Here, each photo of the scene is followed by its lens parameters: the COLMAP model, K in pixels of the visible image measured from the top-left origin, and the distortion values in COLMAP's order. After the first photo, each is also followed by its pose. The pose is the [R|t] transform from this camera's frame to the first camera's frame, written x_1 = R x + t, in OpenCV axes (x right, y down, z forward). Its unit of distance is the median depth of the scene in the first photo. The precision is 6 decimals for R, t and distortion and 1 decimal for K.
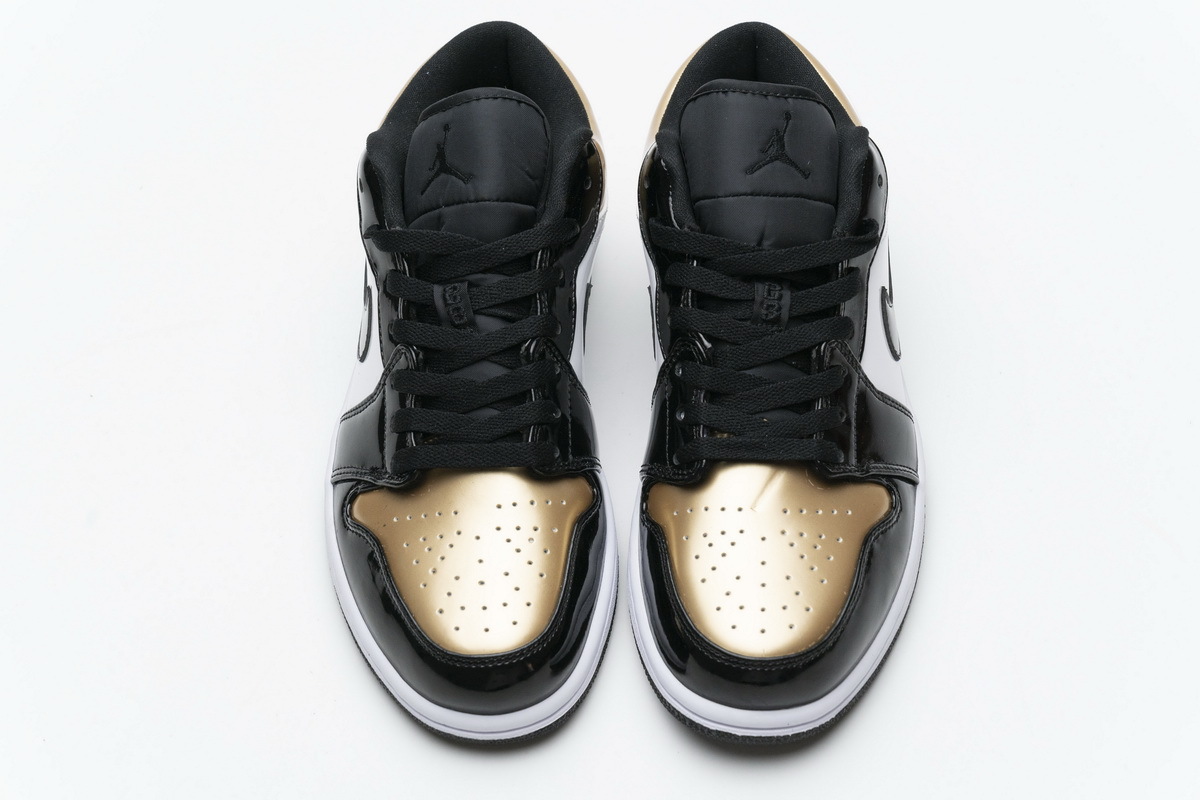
lens RADIAL K [[2304.2, 0, 600.0], [0, 2304.2, 400.0], [0, 0, 1]] dist [-0.031251, 0.037565]
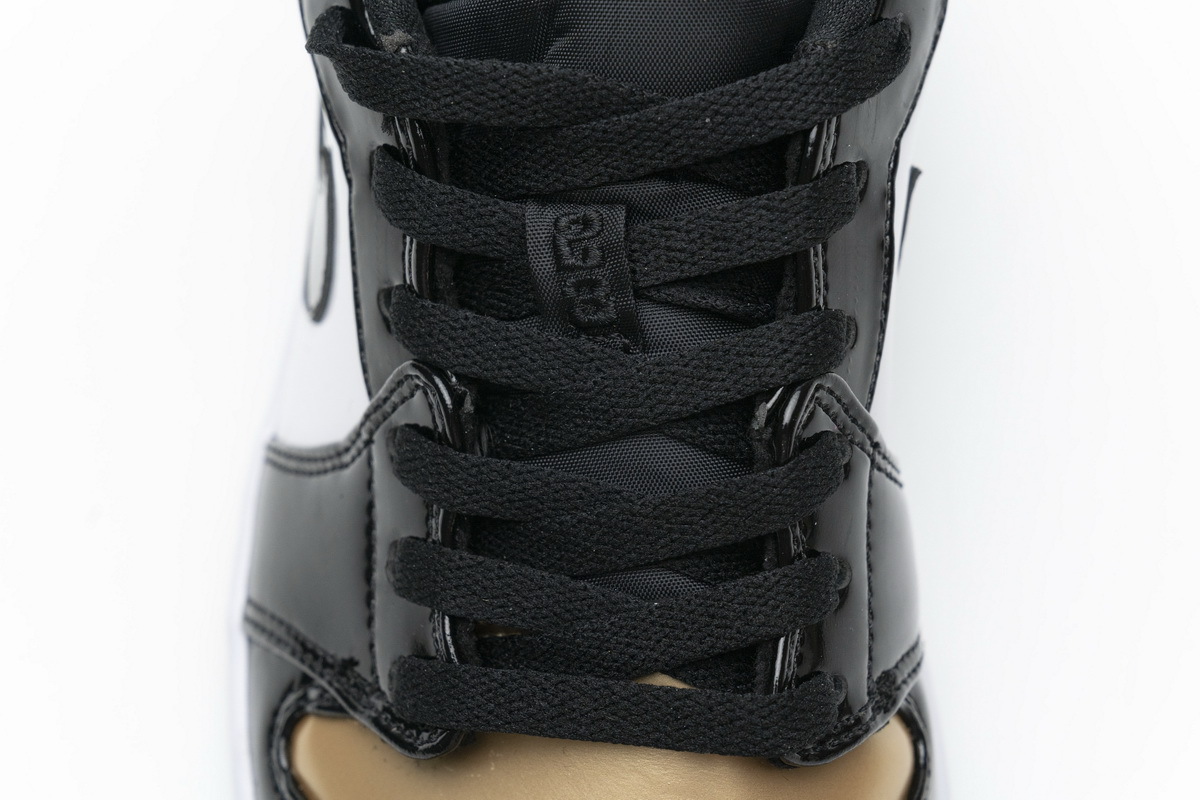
lens RADIAL K [[2304.2, 0, 600.0], [0, 2304.2, 400.0], [0, 0, 1]] dist [-0.031251, 0.037565]
pose [[0.999843, 0.017708, -0.001126, -0.057272], [-0.016587, 0.955283, 0.295227, -0.128033], [0.006303, -0.295162, 0.955427, 0.659678]]
